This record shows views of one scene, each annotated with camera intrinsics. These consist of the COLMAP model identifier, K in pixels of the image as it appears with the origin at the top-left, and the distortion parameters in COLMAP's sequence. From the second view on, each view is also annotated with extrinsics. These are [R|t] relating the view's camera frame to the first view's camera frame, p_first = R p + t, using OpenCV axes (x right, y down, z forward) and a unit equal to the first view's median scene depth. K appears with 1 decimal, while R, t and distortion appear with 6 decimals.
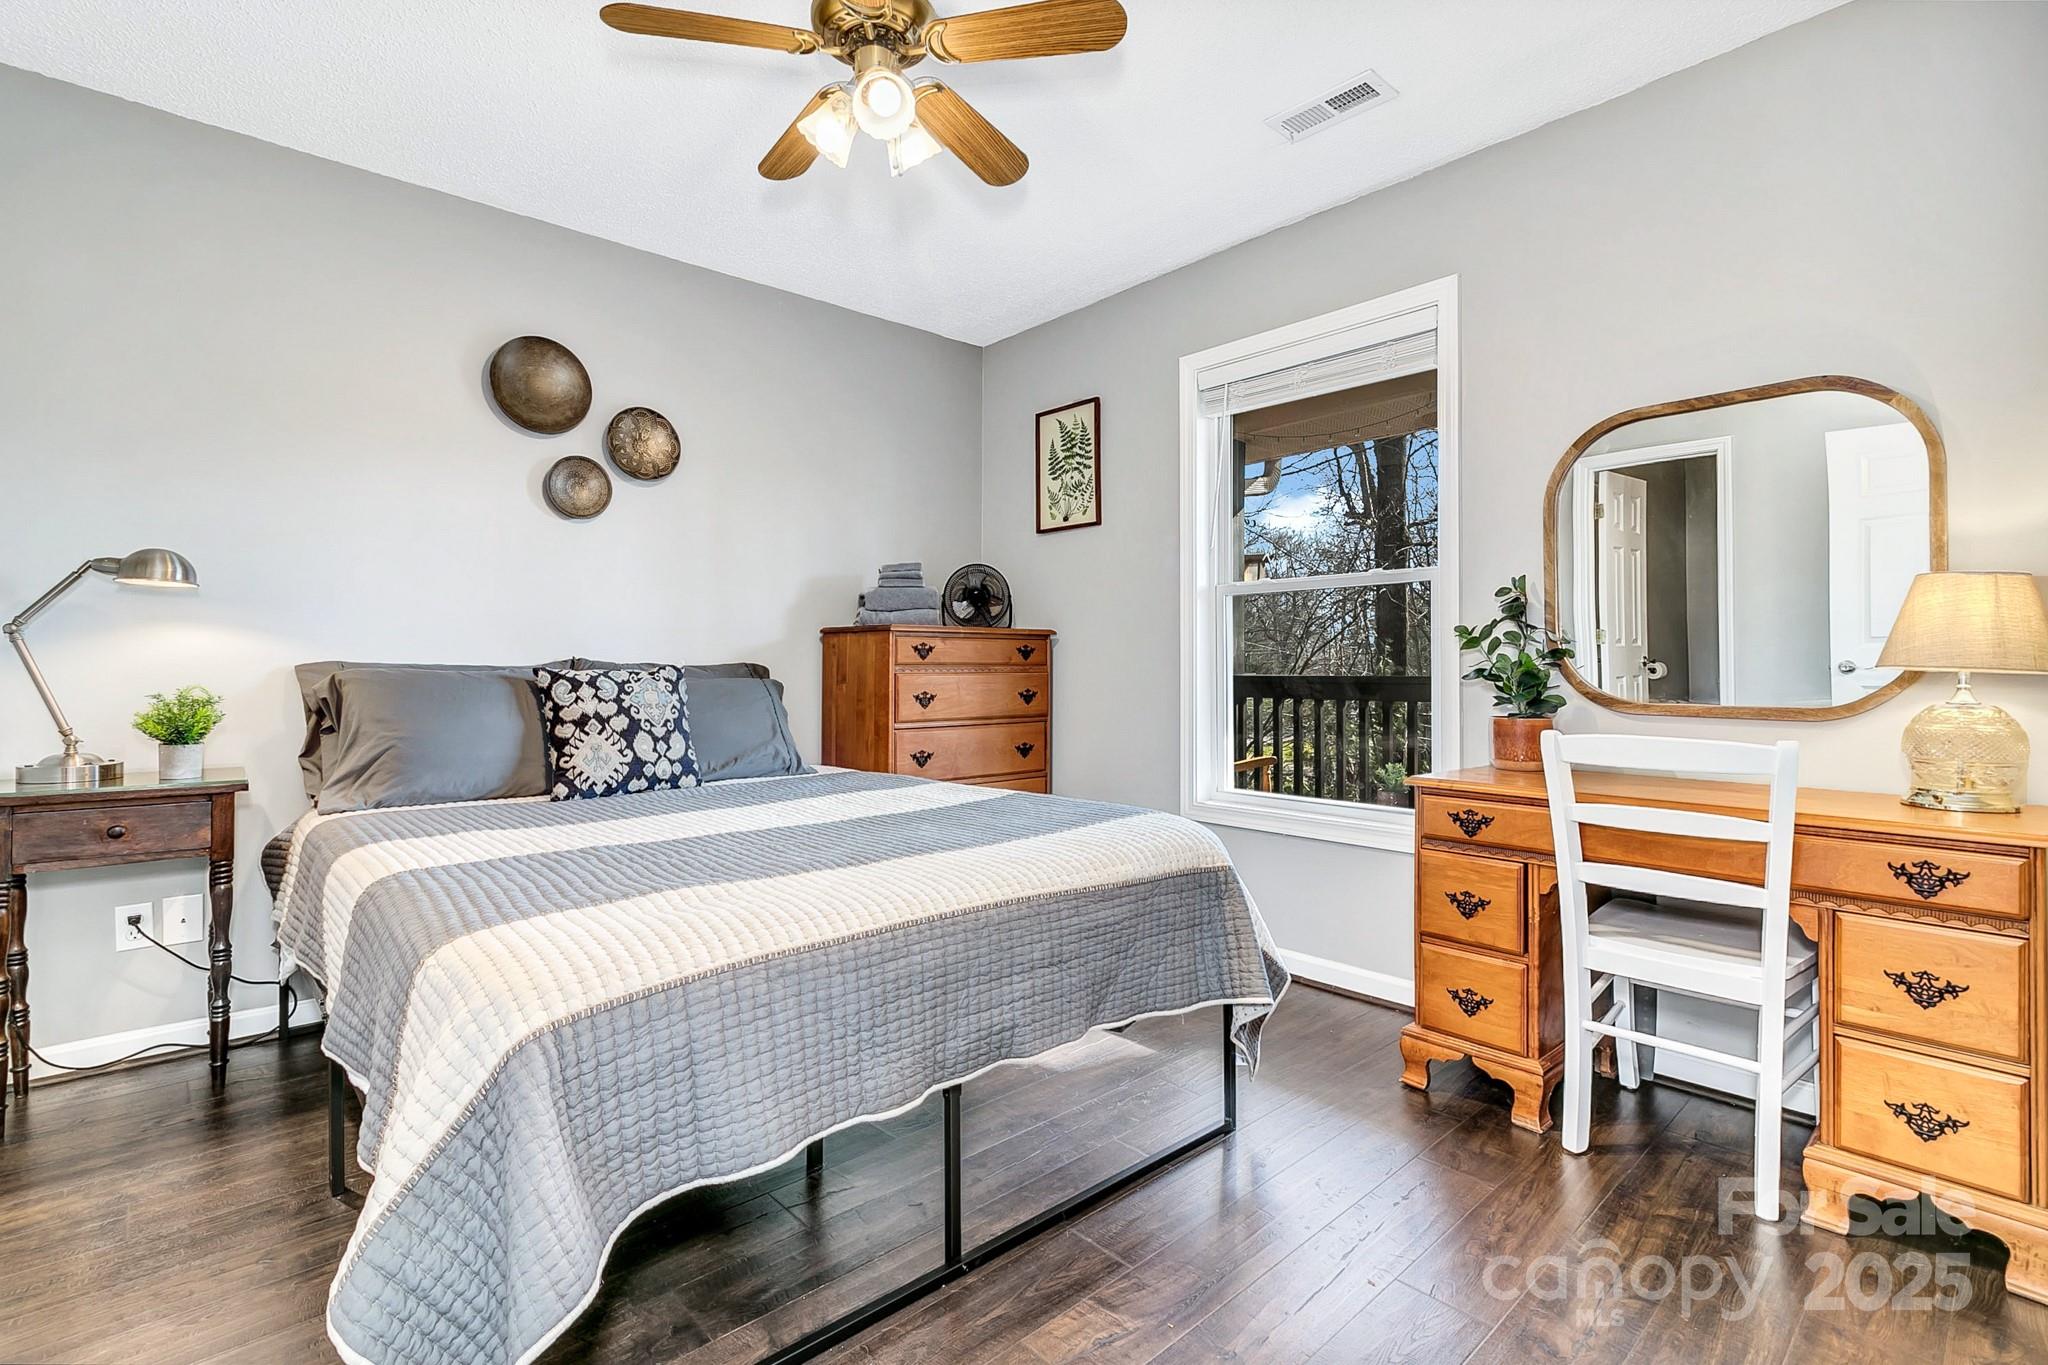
lens RADIAL K [[942.9, 0, 1015.8], [0, 942.9, 670.8], [0, 0, 1]] dist [-0.000804, 0.000149]
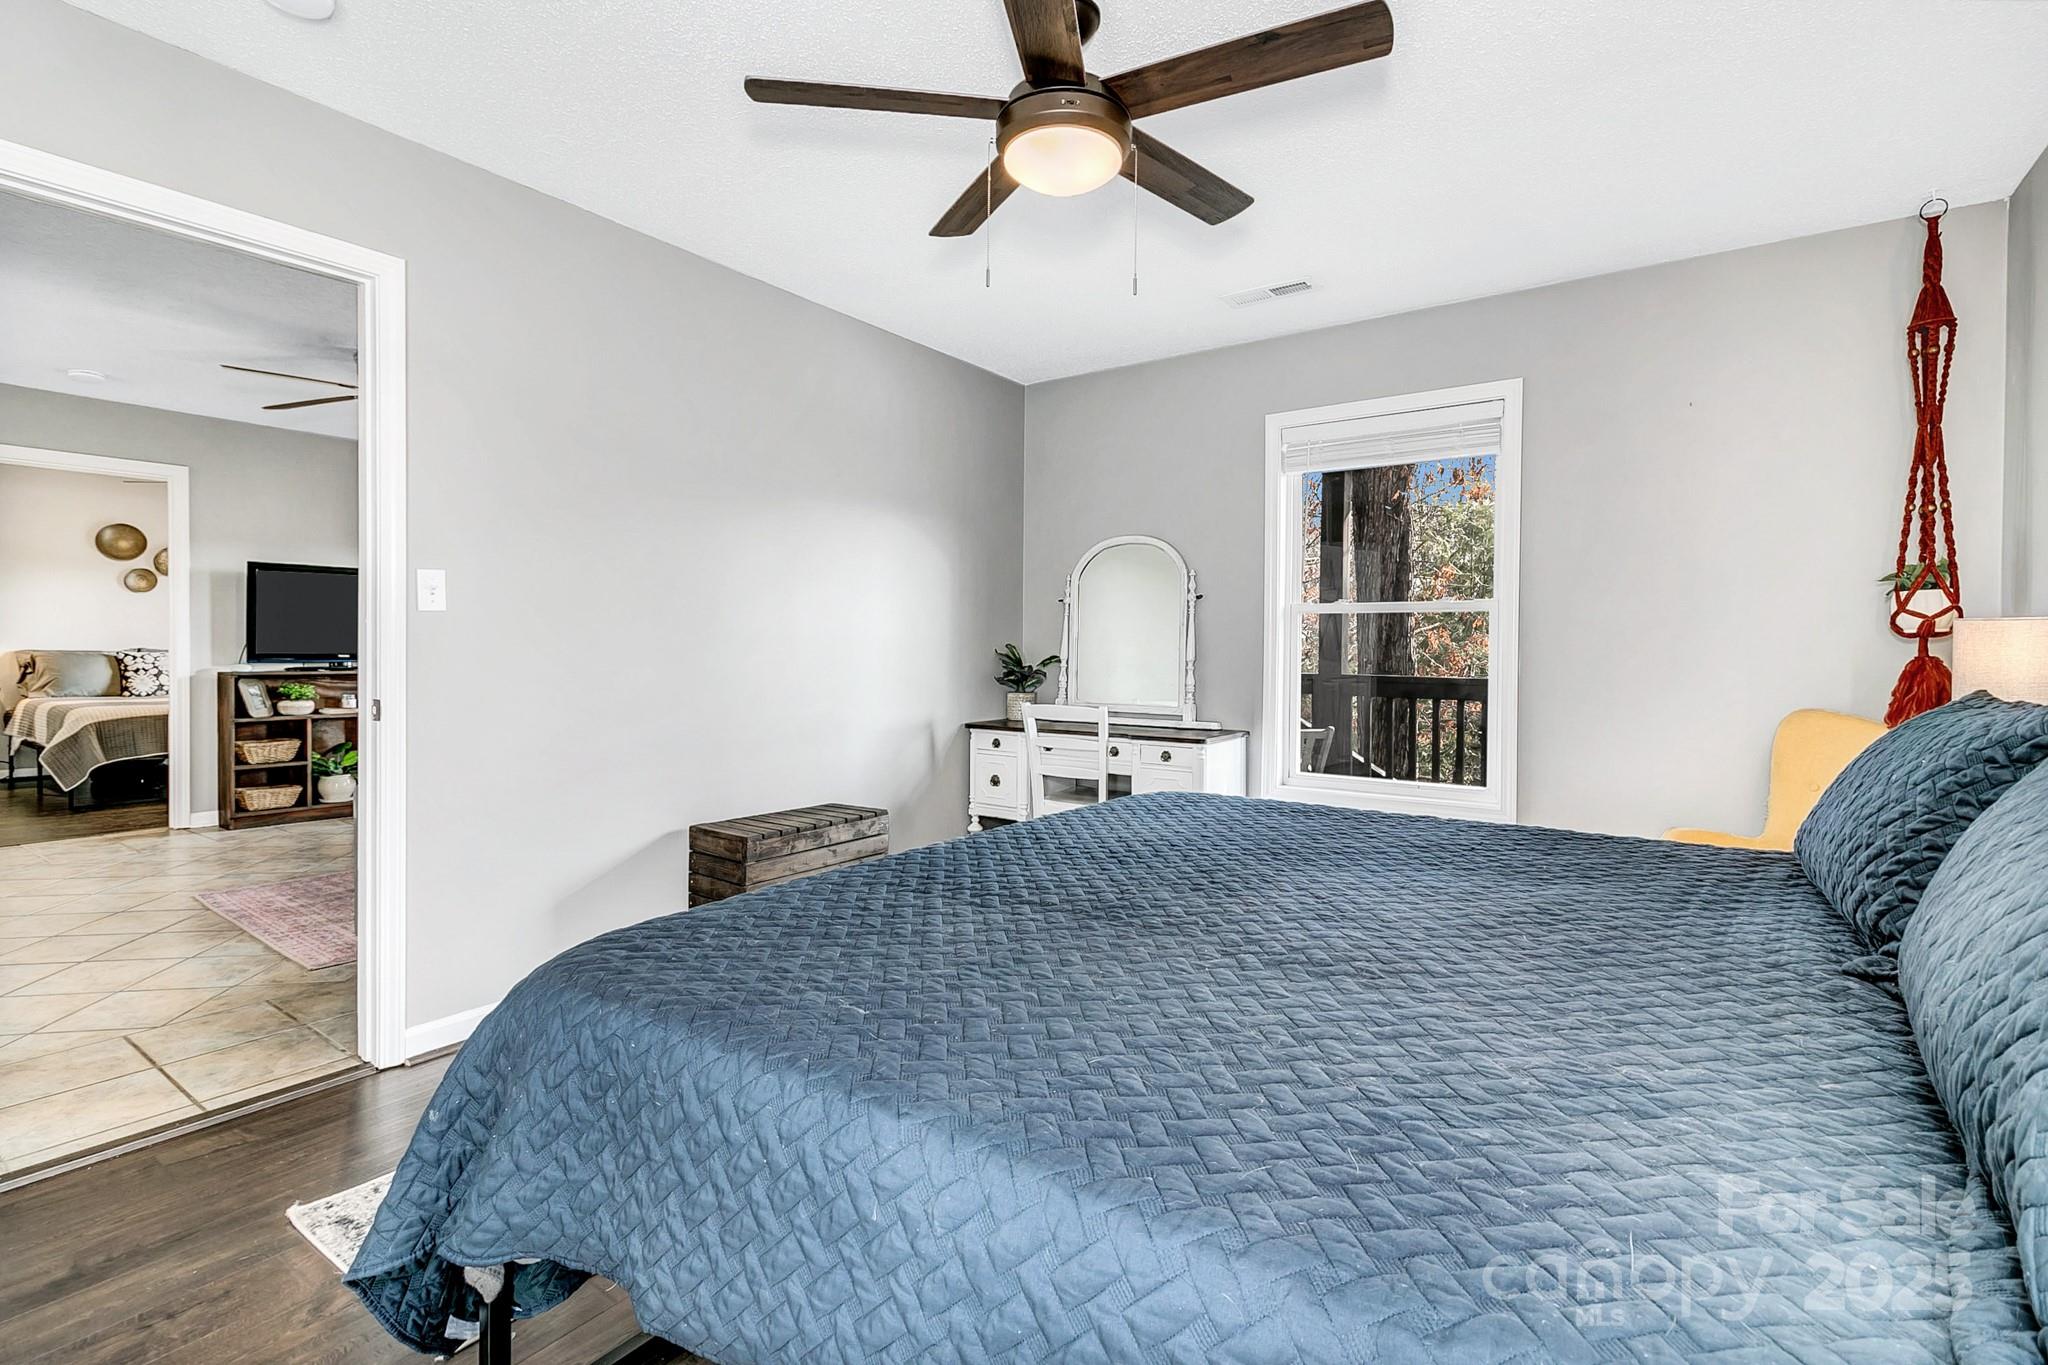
lens RADIAL K [[937.5, 0, 1015.3], [0, 937.5, 661.2], [0, 0, 1]] dist [0.001452, 0.000097]
pose [[0.973625, 0.002256, 0.228142, 1.435141], [-0.006944, 0.999781, 0.019749, -0.047875], [-0.228048, -0.020812, 0.973427, -2.298151]]
